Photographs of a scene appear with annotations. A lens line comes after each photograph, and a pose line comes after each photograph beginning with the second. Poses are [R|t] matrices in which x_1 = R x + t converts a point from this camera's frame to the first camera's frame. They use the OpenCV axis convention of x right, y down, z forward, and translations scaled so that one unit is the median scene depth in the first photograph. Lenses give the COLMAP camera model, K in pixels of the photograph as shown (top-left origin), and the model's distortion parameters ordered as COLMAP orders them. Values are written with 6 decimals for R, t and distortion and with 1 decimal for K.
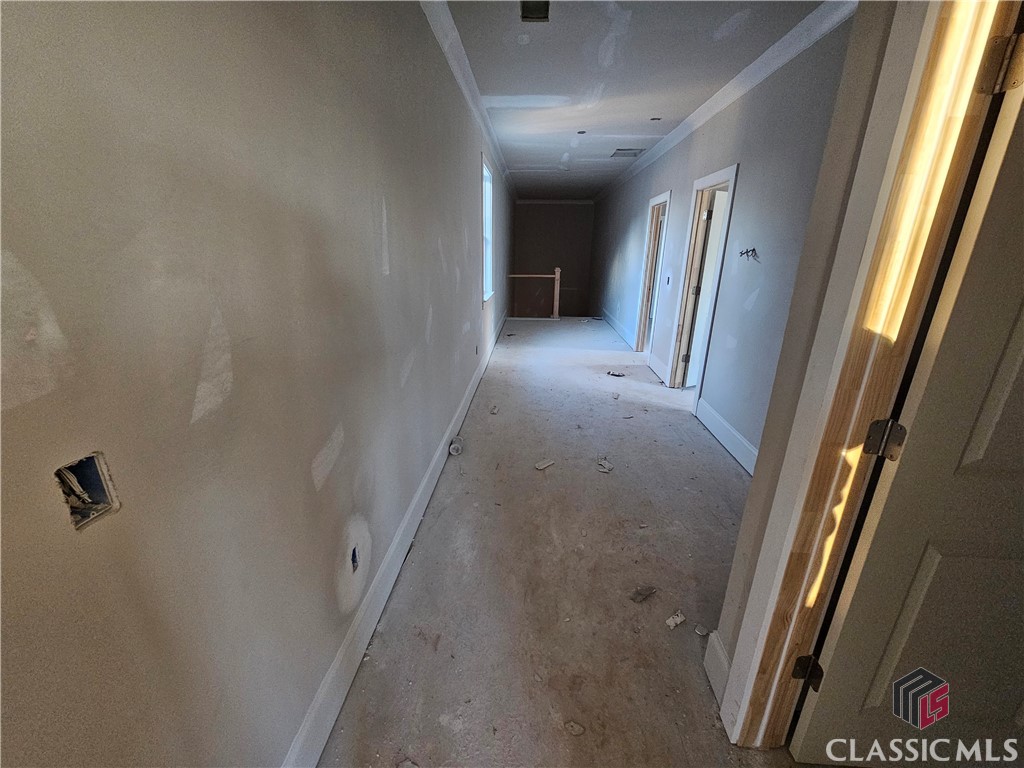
lens RADIAL K [[416.7, 0, 512.0], [0, 416.7, 384.0], [0, 0, 1]] dist [-0.000537, -0.000035]
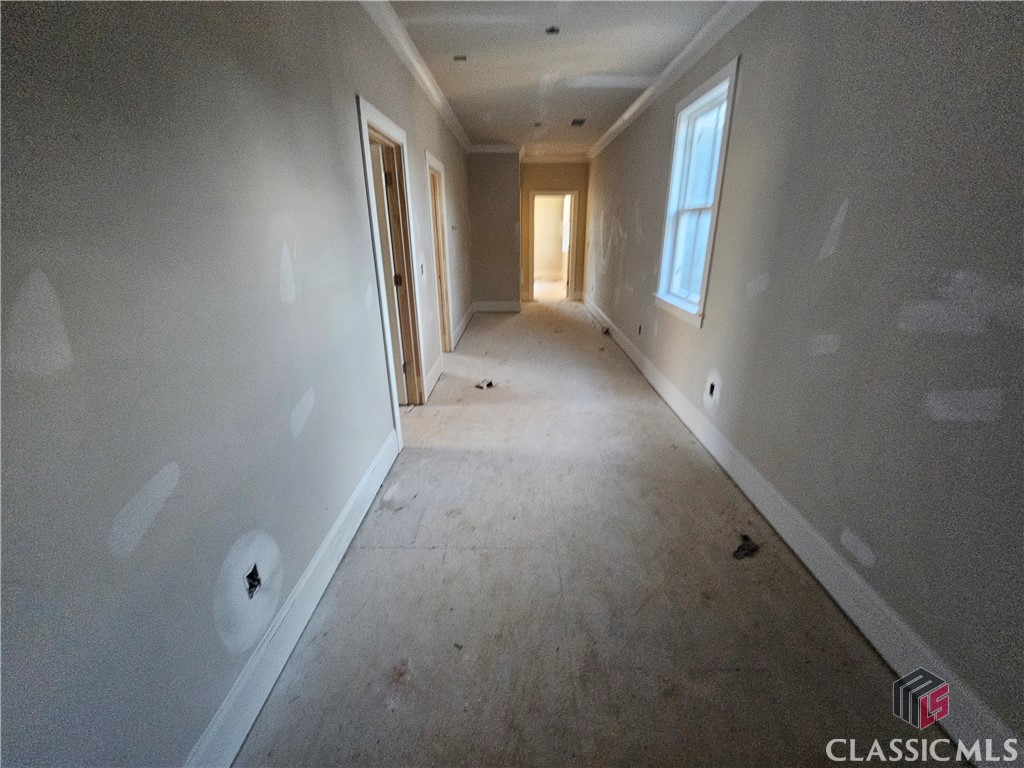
lens RADIAL K [[416.7, 0, 512.0], [0, 416.7, 384.0], [0, 0, 1]] dist [-0.000537, -0.000035]
pose [[-0.999193, 0.008166, -0.039326, 0.226104], [-0.018340, 0.778315, 0.627606, -0.521381], [0.035733, 0.627821, -0.777537, 1.594522]]
